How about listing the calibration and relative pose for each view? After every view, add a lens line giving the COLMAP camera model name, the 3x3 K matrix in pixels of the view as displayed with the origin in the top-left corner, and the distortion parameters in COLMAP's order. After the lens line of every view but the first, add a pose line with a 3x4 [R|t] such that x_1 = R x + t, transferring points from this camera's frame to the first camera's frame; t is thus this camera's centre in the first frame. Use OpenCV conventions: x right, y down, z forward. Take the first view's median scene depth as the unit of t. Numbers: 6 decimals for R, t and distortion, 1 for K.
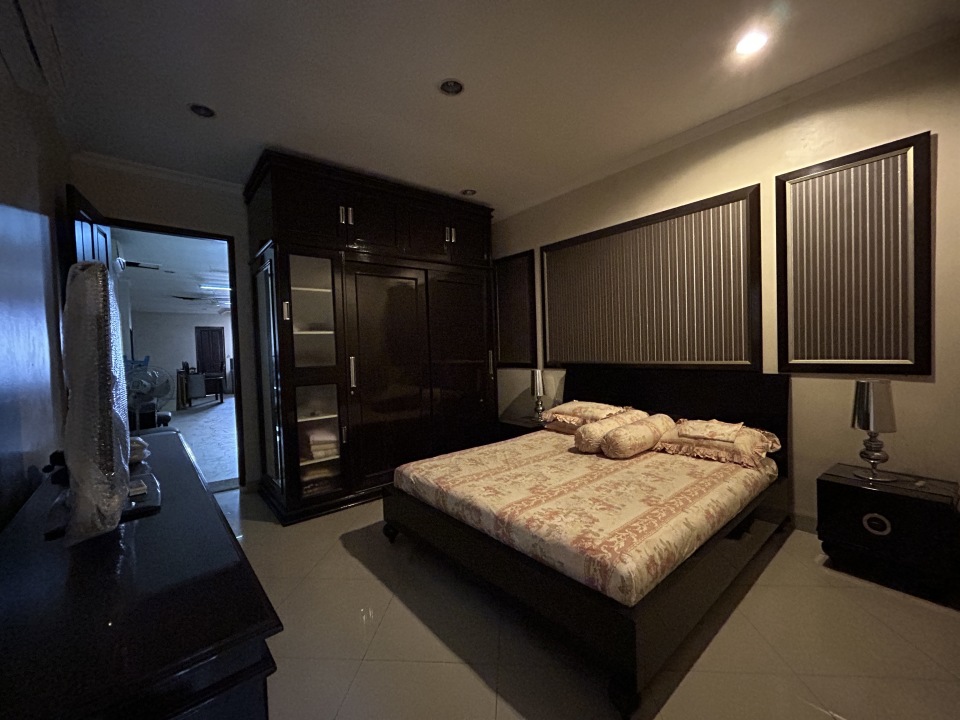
lens RADIAL K [[388.2, 0, 480.7], [0, 388.2, 361.0], [0, 0, 1]] dist [0.007352, -0.002844]
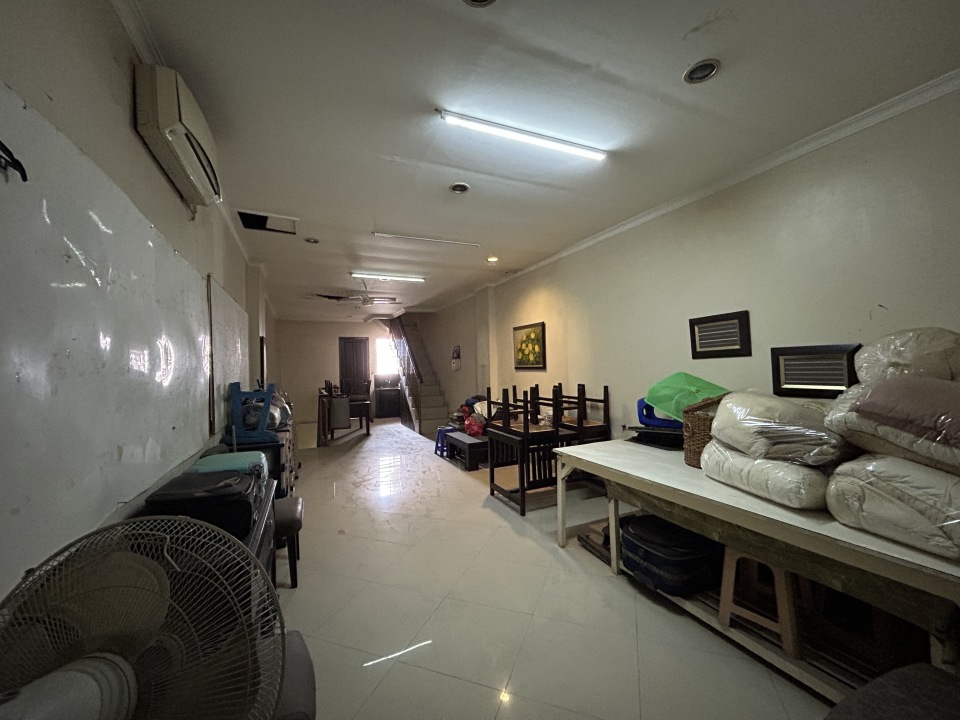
lens RADIAL K [[388.2, 0, 479.7], [0, 388.2, 358.0], [0, 0, 1]] dist [0.007352, -0.002844]
pose [[0.962619, -0.004237, -0.270825, -0.249458], [-0.007717, 0.999043, -0.043060, -0.012416], [0.270749, 0.043540, 0.961665, 0.323464]]
